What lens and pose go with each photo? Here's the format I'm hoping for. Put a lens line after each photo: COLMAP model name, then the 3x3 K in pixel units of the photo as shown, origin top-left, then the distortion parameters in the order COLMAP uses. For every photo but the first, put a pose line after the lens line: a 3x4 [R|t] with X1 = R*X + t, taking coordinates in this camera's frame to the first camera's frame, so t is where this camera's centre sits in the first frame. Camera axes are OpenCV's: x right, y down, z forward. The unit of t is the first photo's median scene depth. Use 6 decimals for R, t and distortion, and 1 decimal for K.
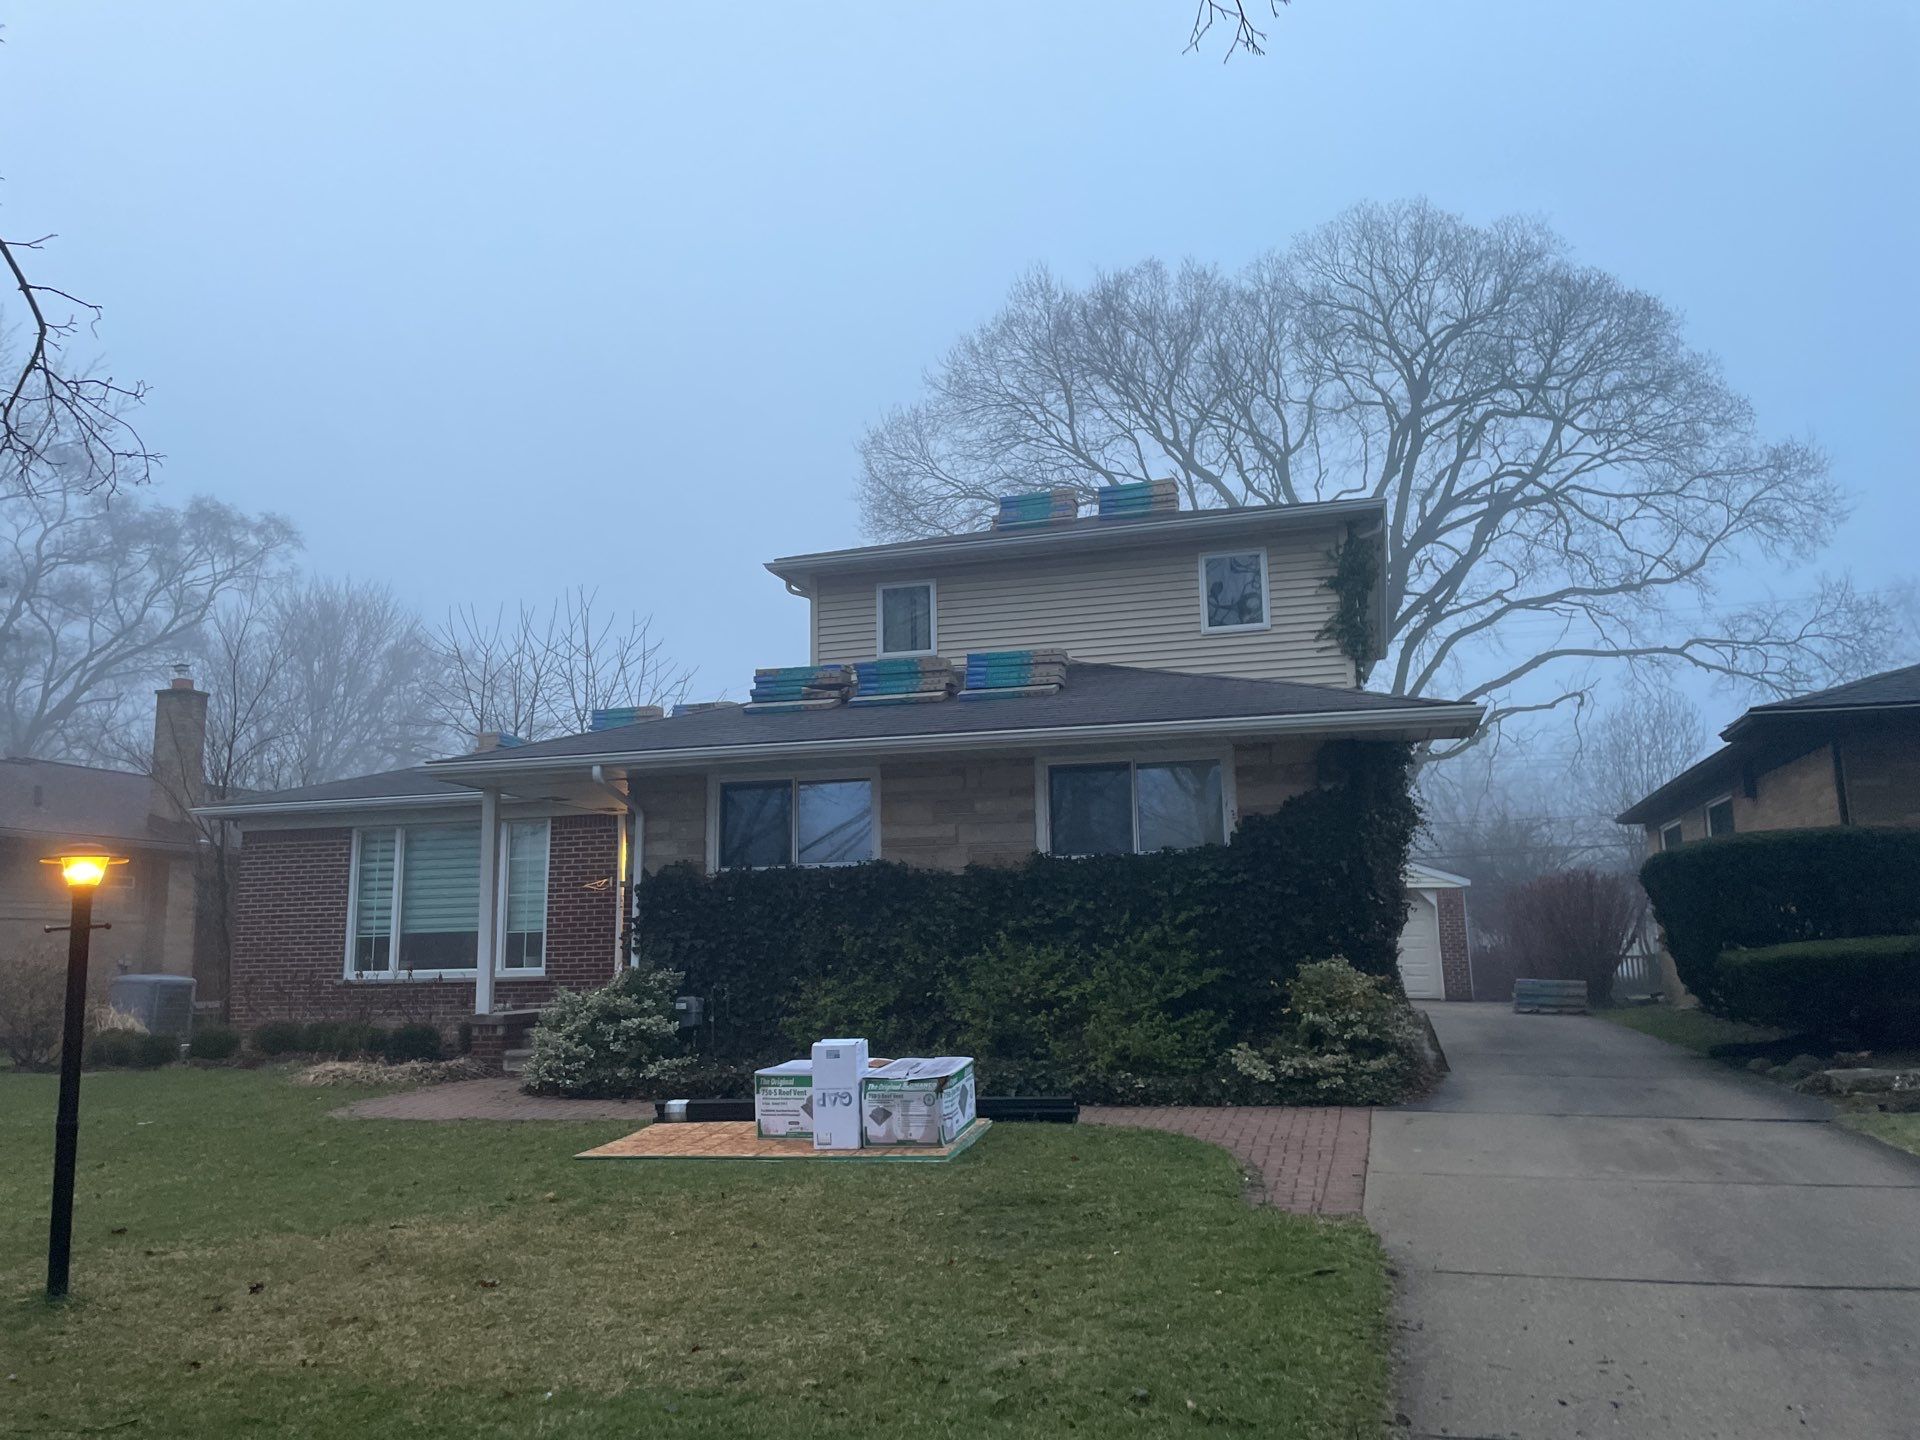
lens RADIAL K [[1437.6, 0, 963.9], [0, 1437.6, 707.7], [0, 0, 1]] dist [0.012886, -0.022615]
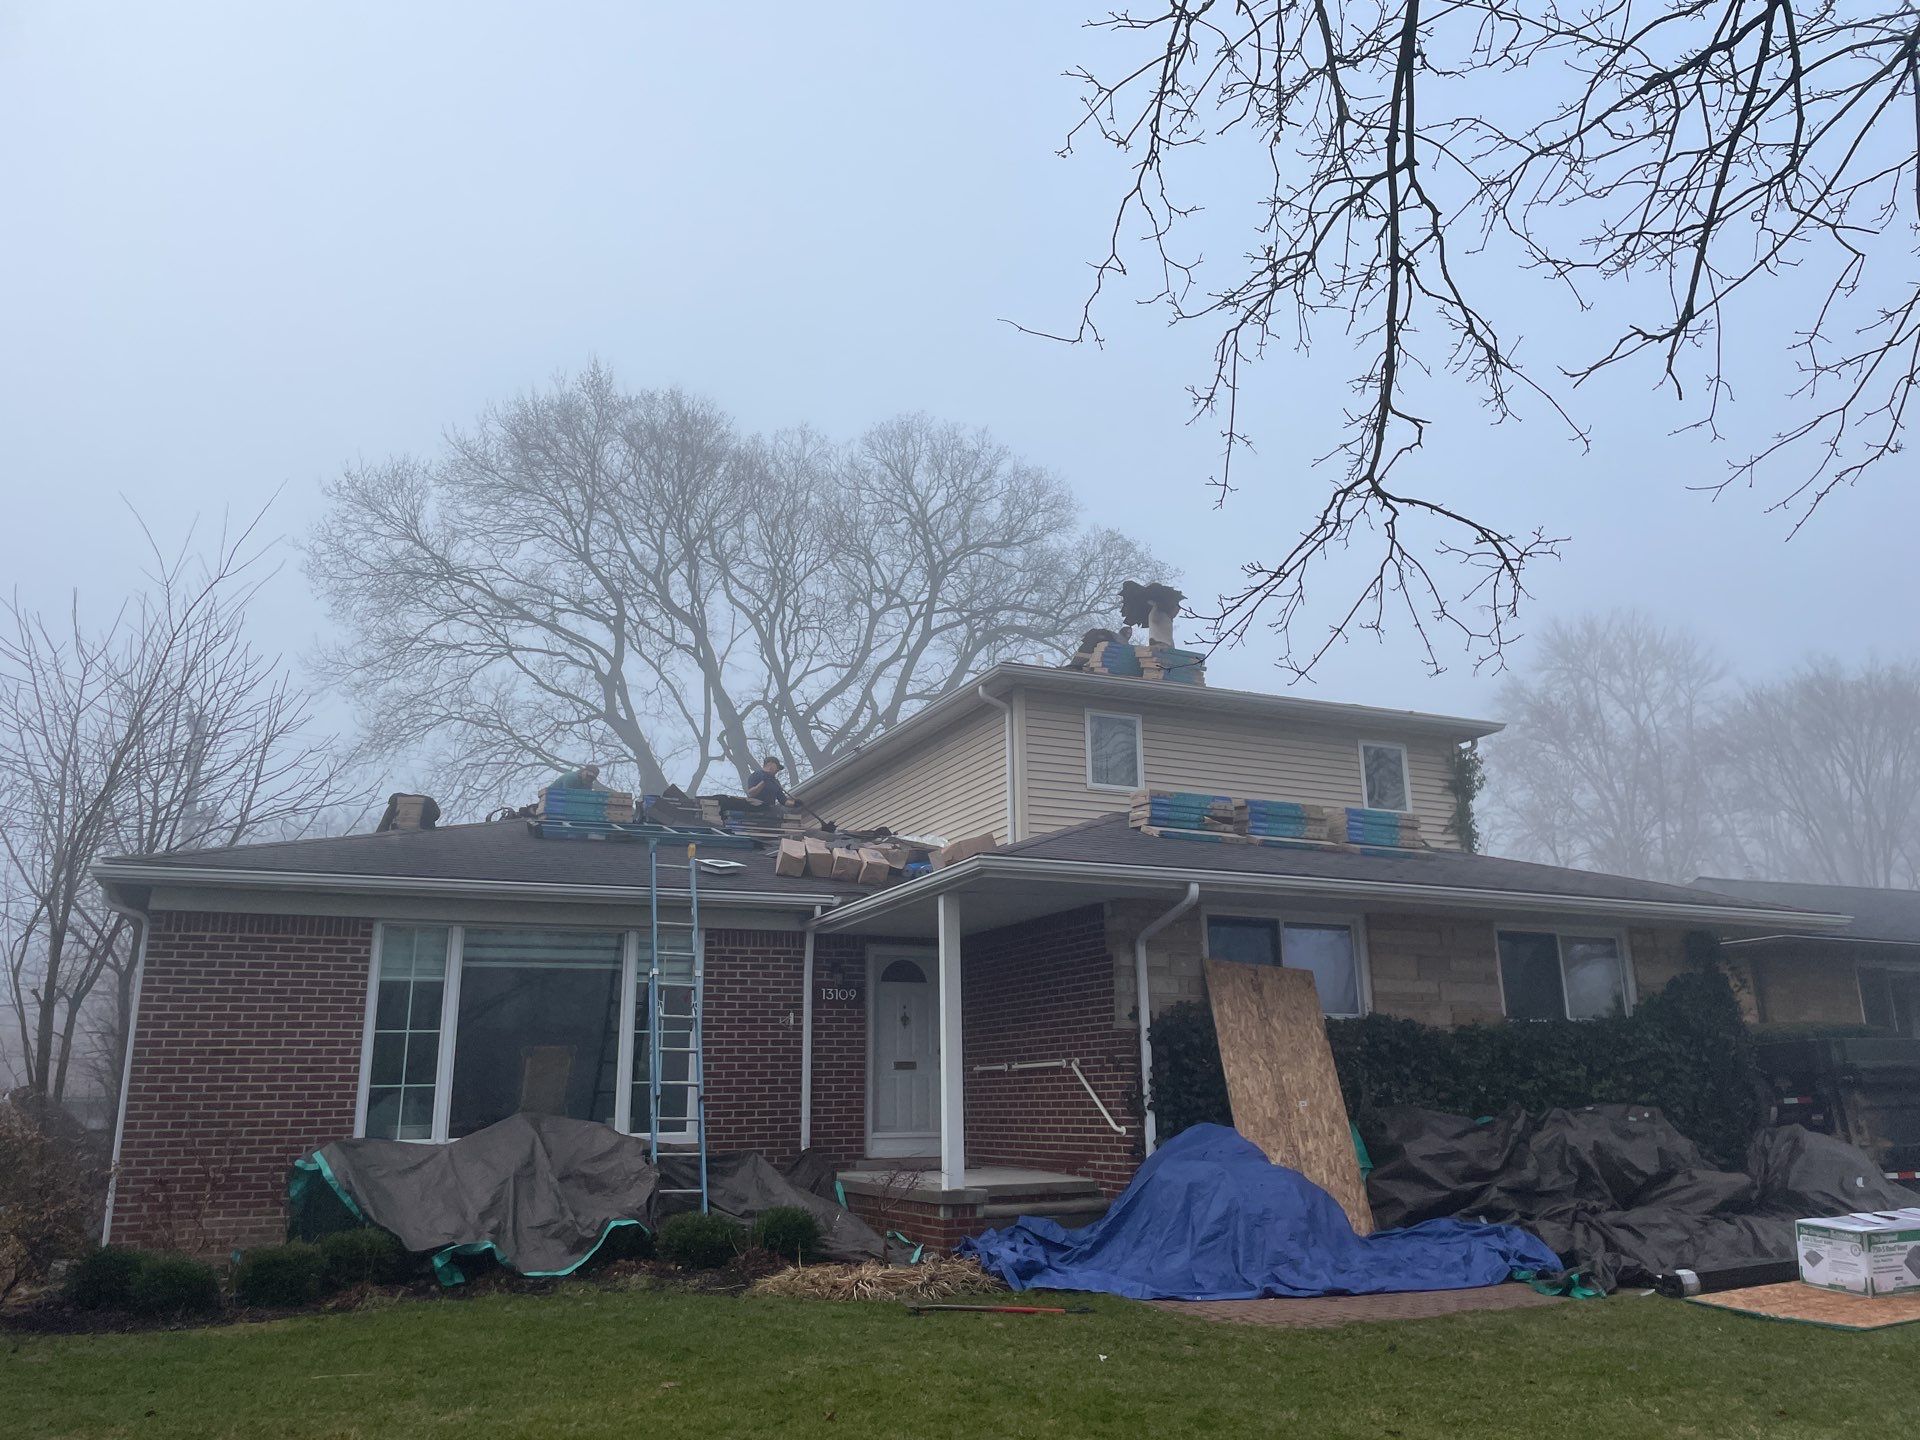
lens RADIAL K [[1437.6, 0, 966.2], [0, 1437.6, 726.8], [0, 0, 1]] dist [0.012886, -0.022615]
pose [[0.766690, 0.173035, 0.618260, -0.869693], [-0.108649, 0.984075, -0.140685, 0.080590], [-0.632757, 0.040688, 0.773281, 0.413913]]
